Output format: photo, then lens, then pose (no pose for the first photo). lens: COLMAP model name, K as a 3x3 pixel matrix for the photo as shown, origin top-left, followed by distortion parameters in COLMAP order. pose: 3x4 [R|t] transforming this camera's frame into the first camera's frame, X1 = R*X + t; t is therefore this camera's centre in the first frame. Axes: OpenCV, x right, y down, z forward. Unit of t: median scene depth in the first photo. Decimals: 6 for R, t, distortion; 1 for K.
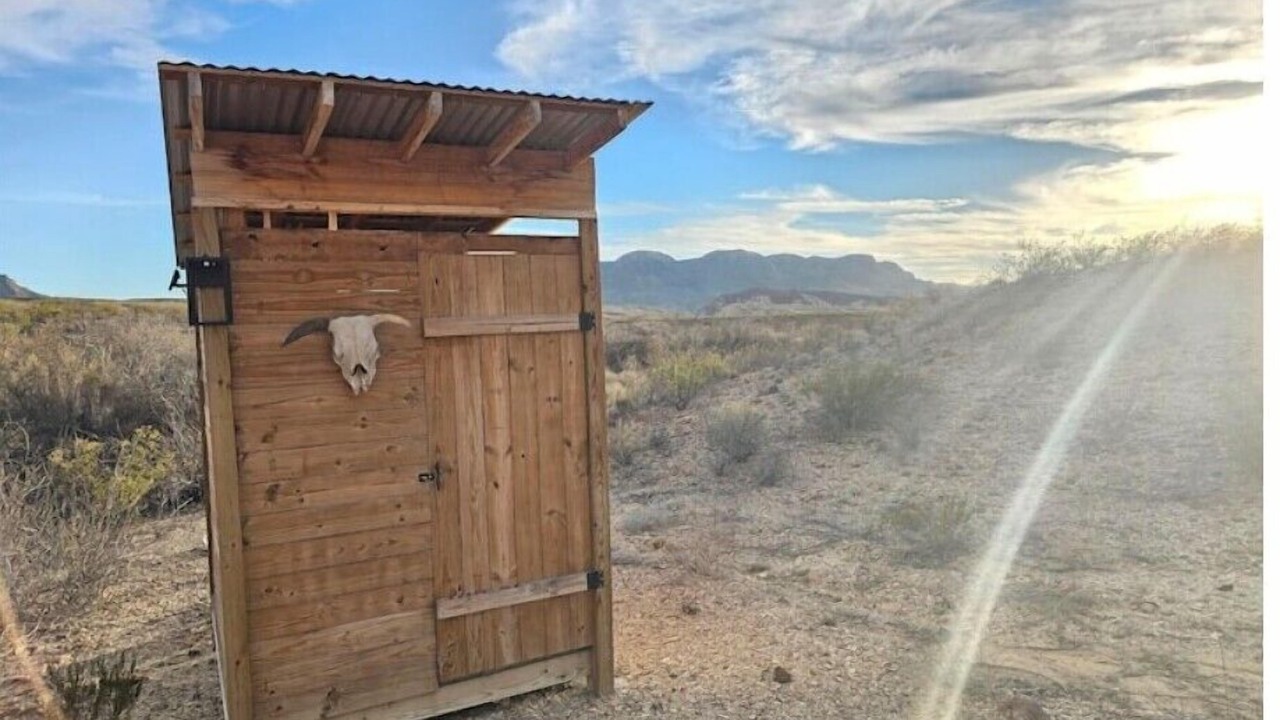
lens RADIAL K [[878.1, 0, 640.0], [0, 878.1, 360.0], [0, 0, 1]] dist [0.093154, -0.083429]
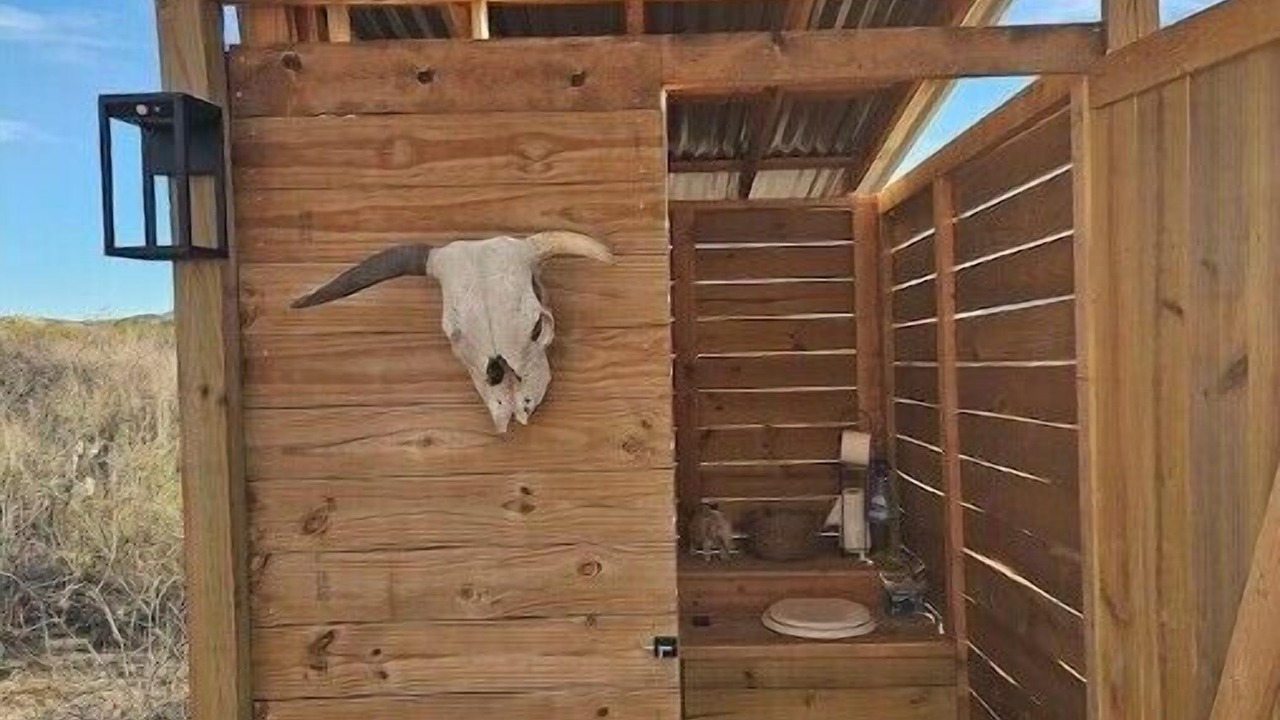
lens RADIAL K [[1134.6, 0, 640.0], [0, 1134.6, 360.0], [0, 0, 1]] dist [0.112853, -0.190039]
pose [[0.887501, 0.014324, -0.460582, -0.019083], [-0.026649, 0.999439, -0.020268, 0.014454], [0.460034, 0.030262, 0.887386, 0.562655]]
